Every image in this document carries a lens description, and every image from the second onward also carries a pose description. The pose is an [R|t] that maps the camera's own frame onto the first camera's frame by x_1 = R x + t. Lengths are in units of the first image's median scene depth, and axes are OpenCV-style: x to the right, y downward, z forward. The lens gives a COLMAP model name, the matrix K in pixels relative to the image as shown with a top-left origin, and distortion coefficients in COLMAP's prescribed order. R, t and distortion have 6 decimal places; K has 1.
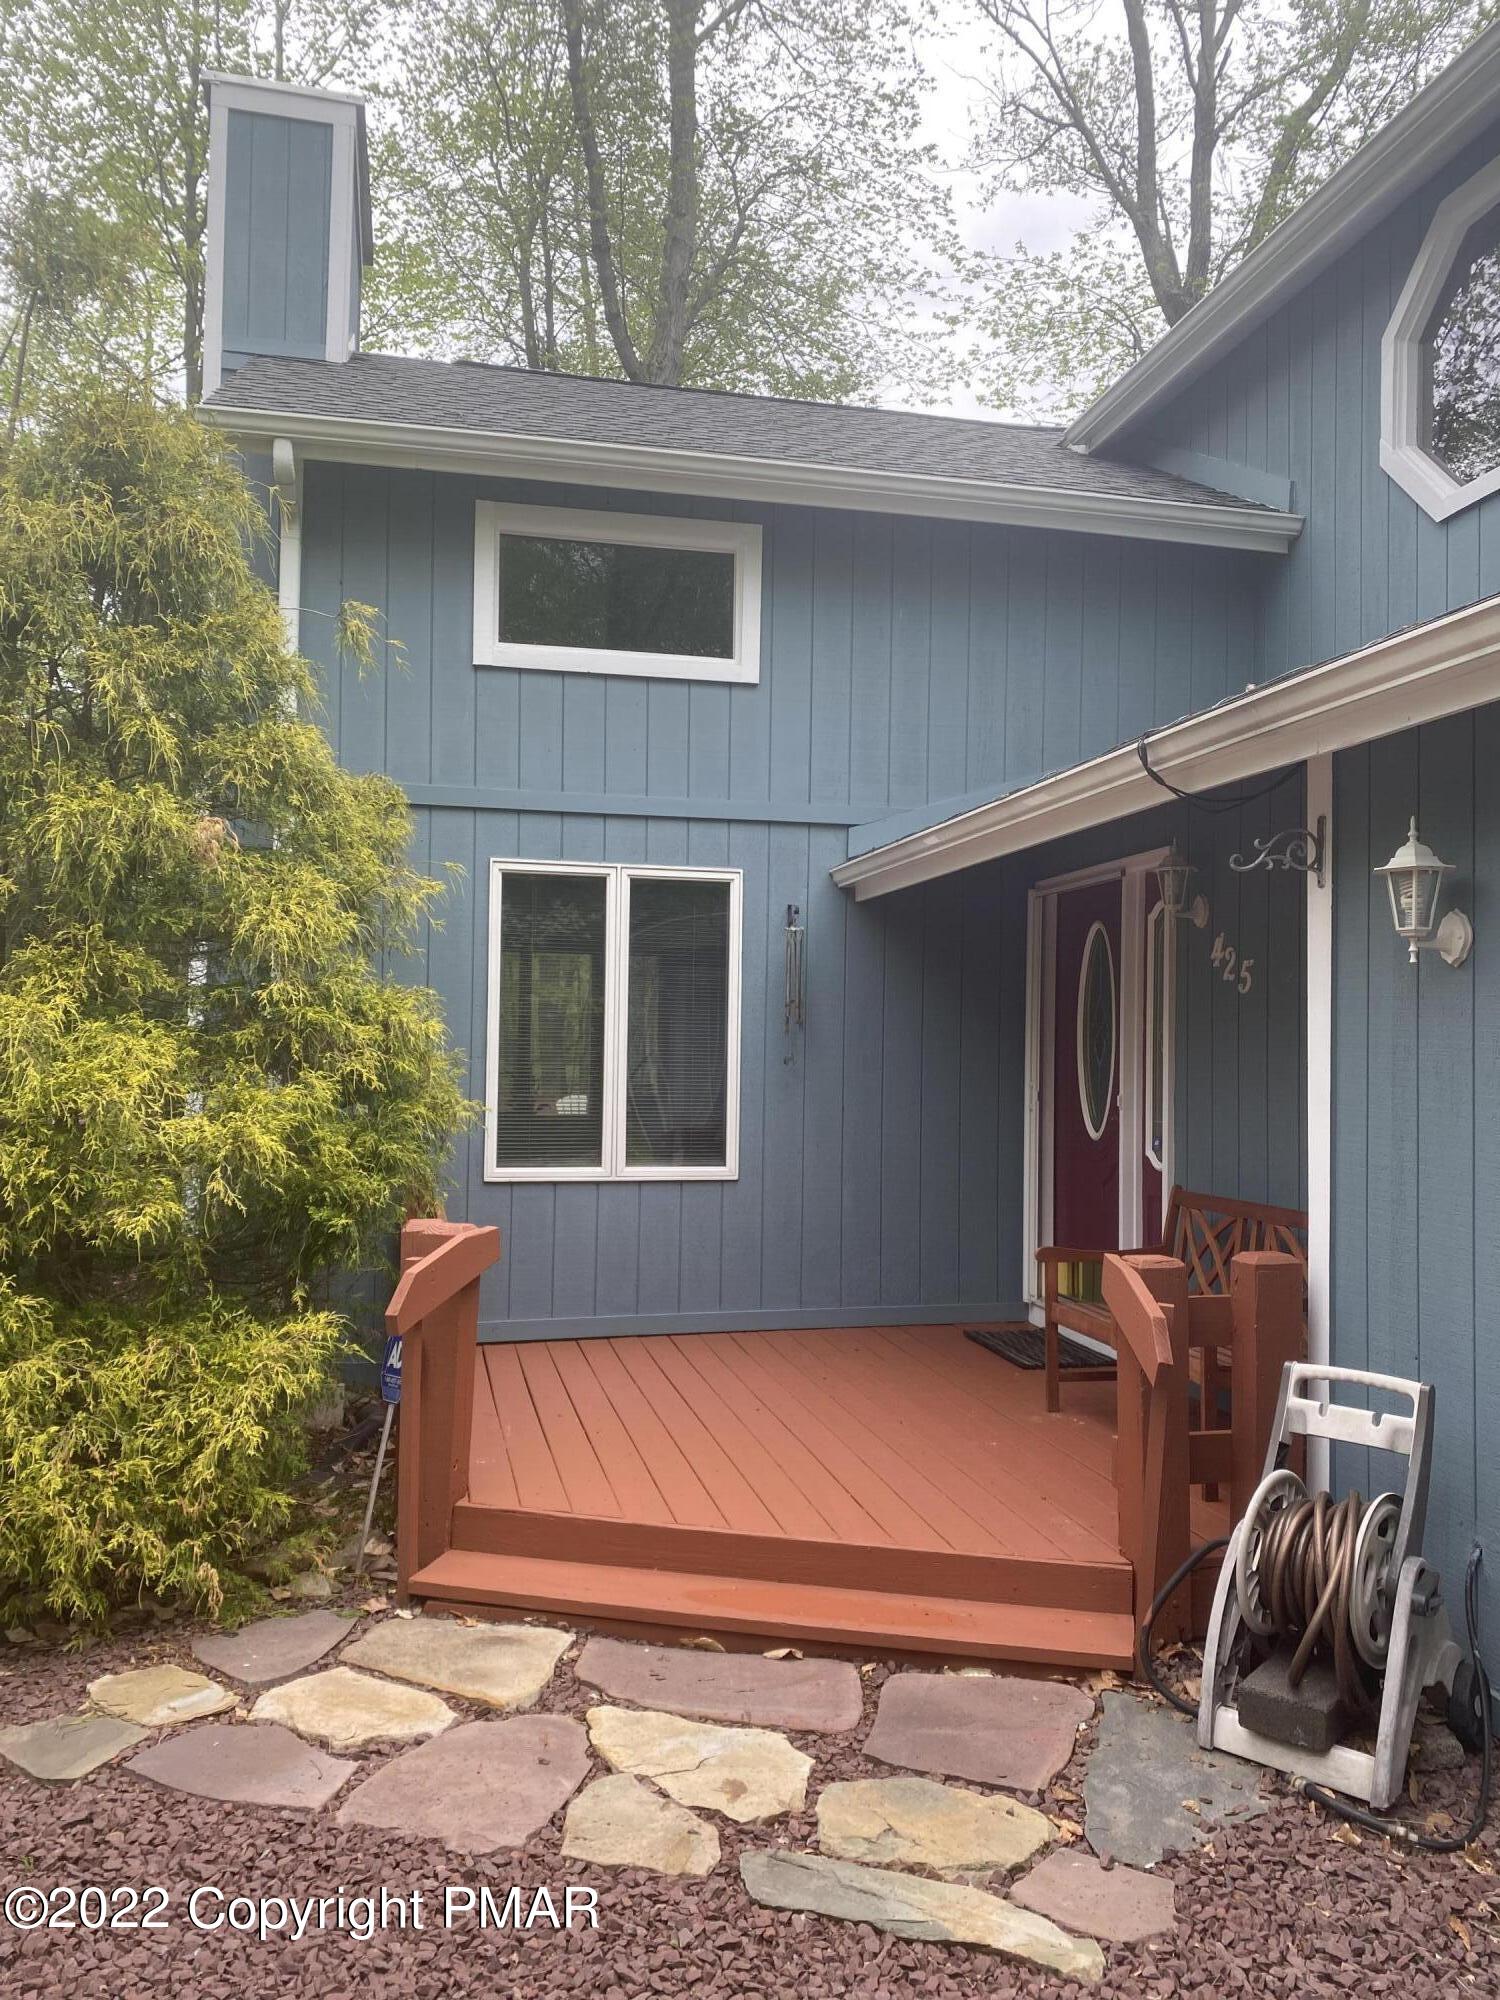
lens RADIAL K [[1533.8, 0, 762.3], [0, 1533.8, 1010.2], [0, 0, 1]] dist [0.075340, -0.123021]
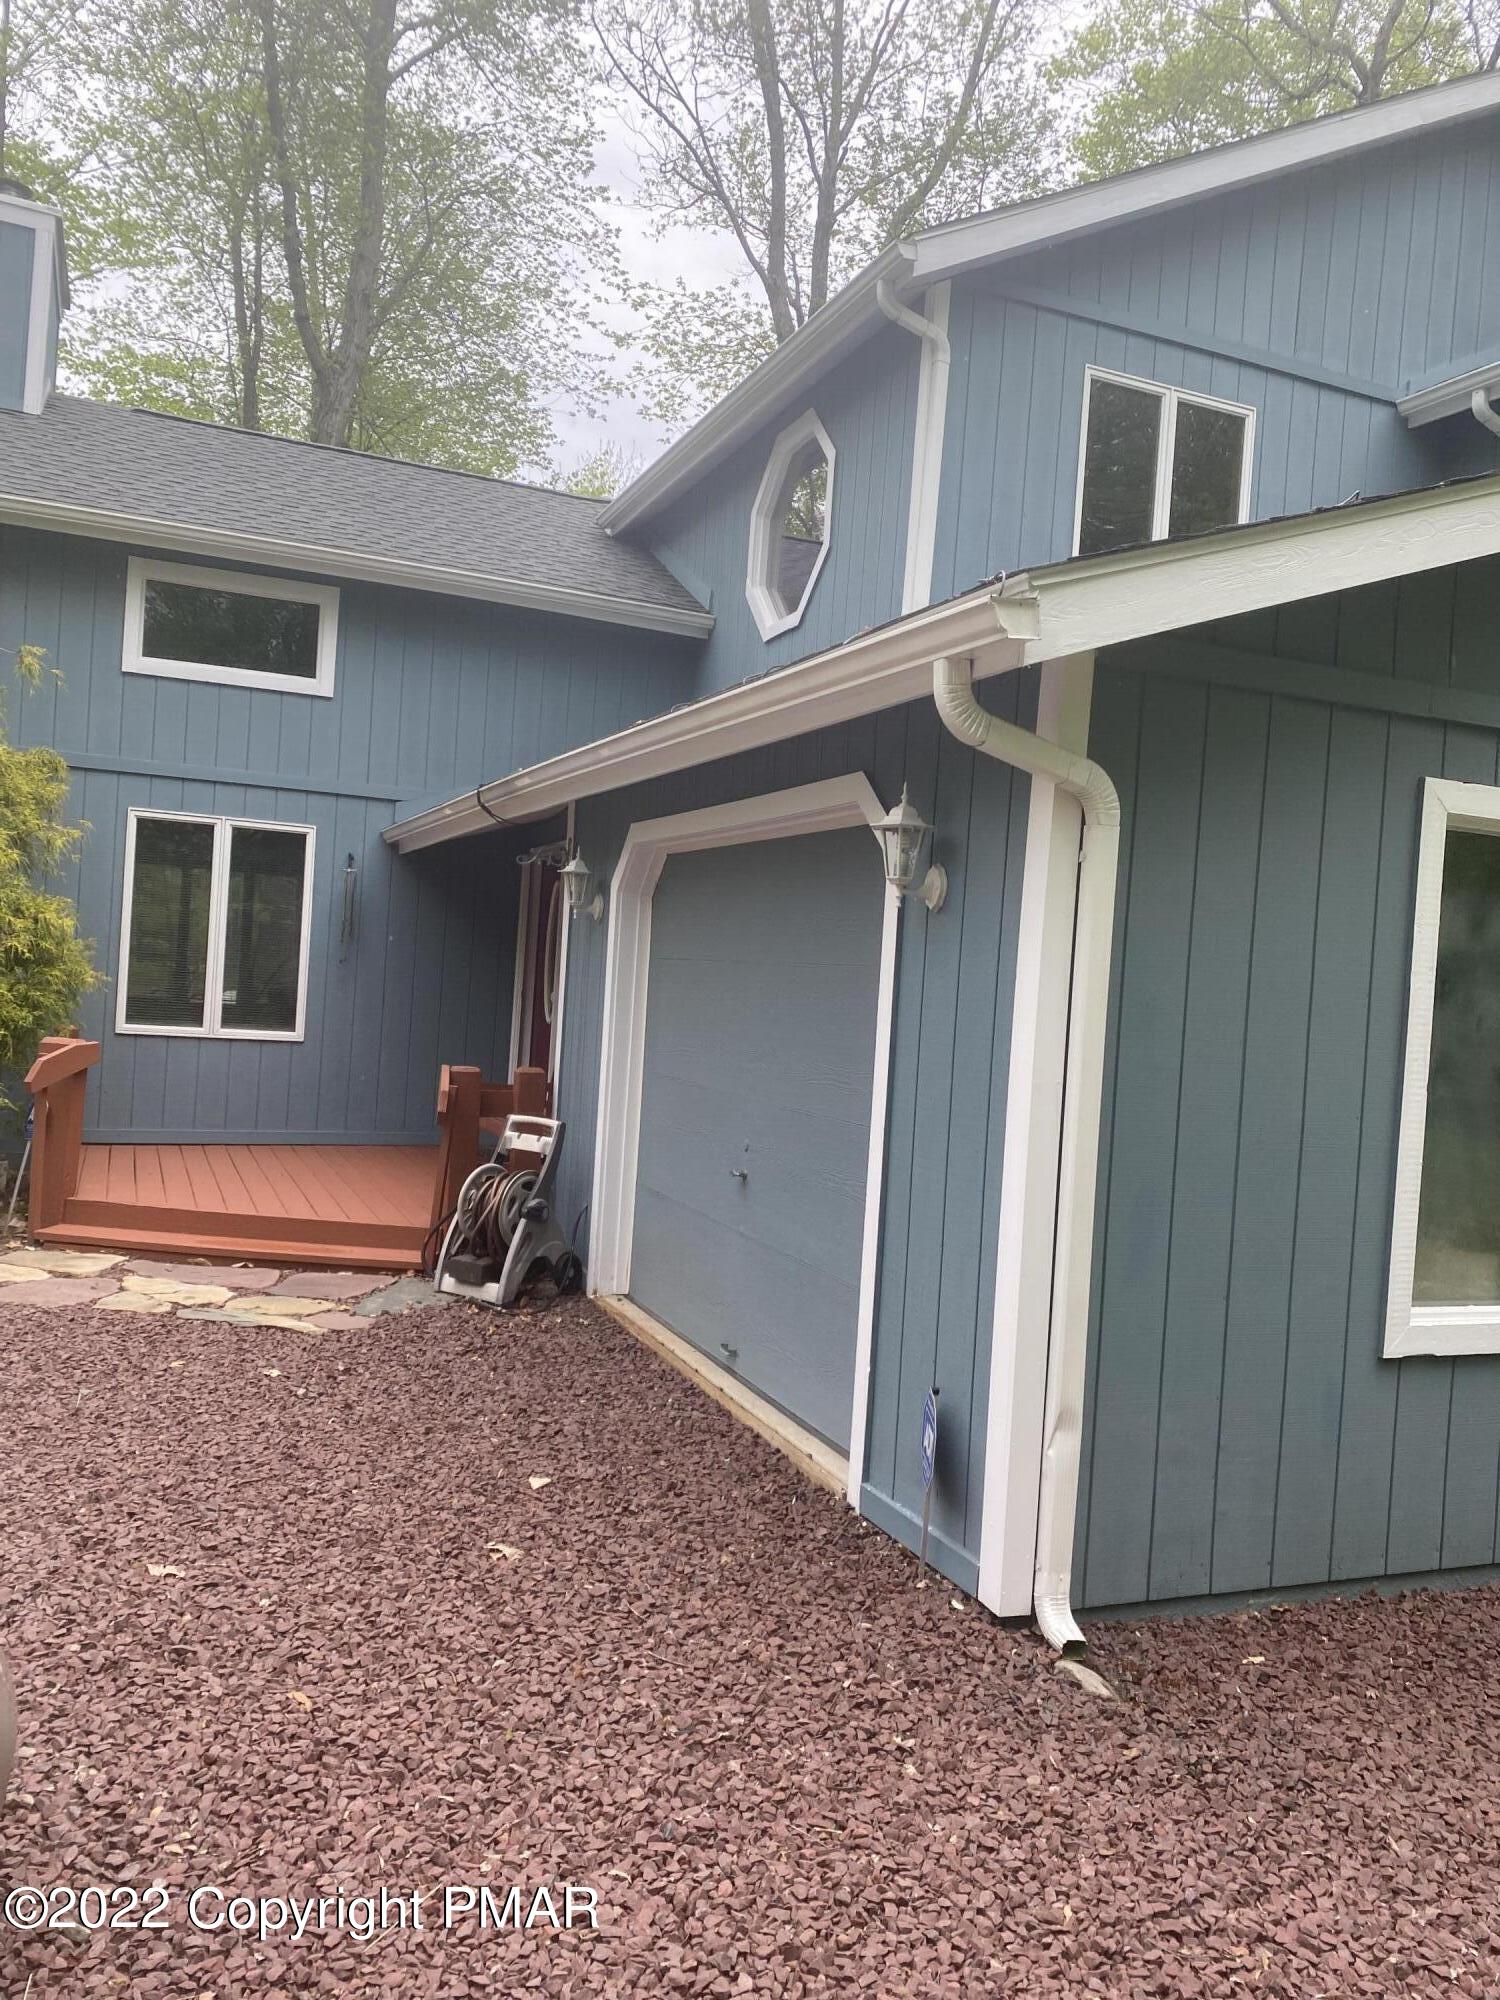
lens RADIAL K [[1533.5, 0, 750.0], [0, 1533.5, 1000.0], [0, 0, 1]] dist [0.014035, 0.002671]
pose [[0.985306, 0.046399, 0.164374, 0.163050], [-0.052981, 0.997951, 0.035882, -0.002624], [-0.162372, -0.044064, 0.985745, -0.503984]]
